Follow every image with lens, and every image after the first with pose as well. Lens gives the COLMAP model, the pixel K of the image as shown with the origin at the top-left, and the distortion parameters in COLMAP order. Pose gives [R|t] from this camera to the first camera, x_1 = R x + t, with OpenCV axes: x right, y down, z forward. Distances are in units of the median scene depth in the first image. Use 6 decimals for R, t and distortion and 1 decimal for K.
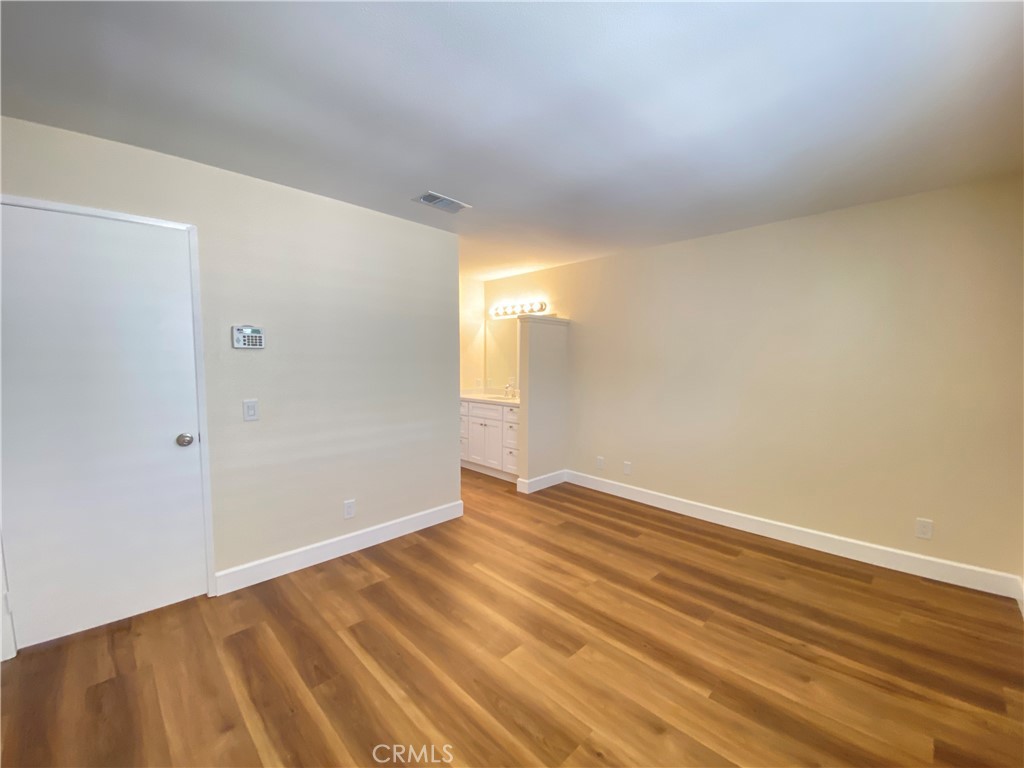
lens RADIAL K [[413.1, 0, 511.4], [0, 413.1, 386.0], [0, 0, 1]] dist [0.033286, -0.027264]
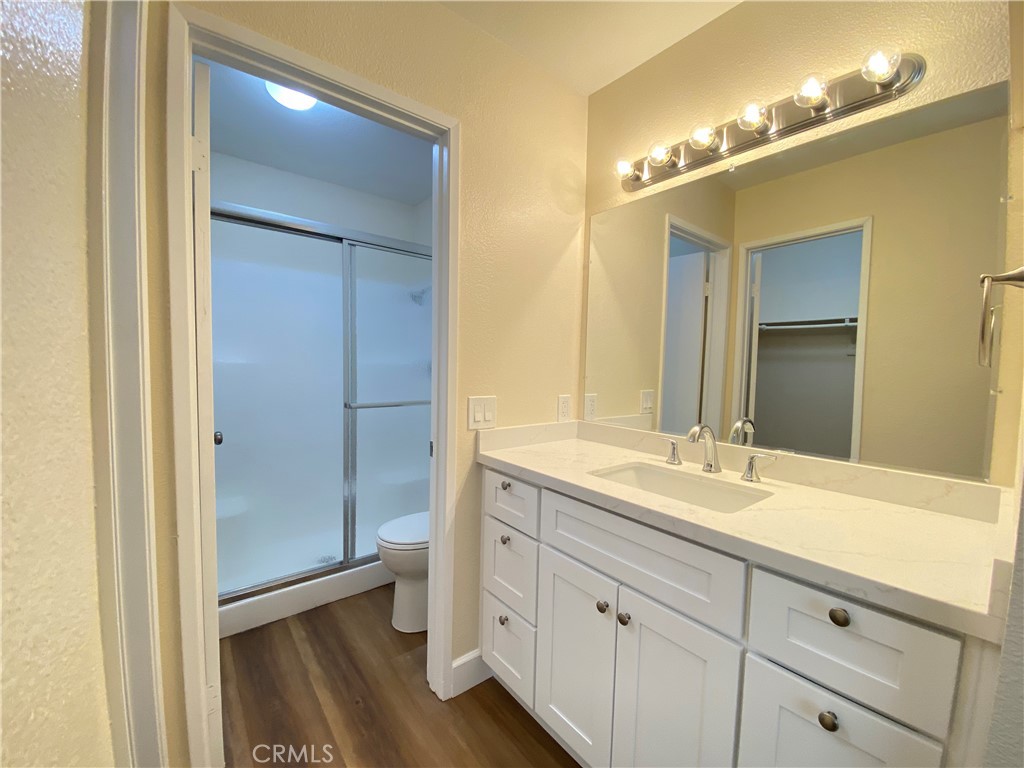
lens RADIAL K [[413.1, 0, 511.4], [0, 413.1, 386.0], [0, 0, 1]] dist [0.033286, -0.027264]
pose [[0.994410, 0.021919, -0.103287, -0.026499], [-0.023219, 0.999665, -0.011403, -0.006023], [0.103002, 0.013737, 0.994586, 0.204424]]
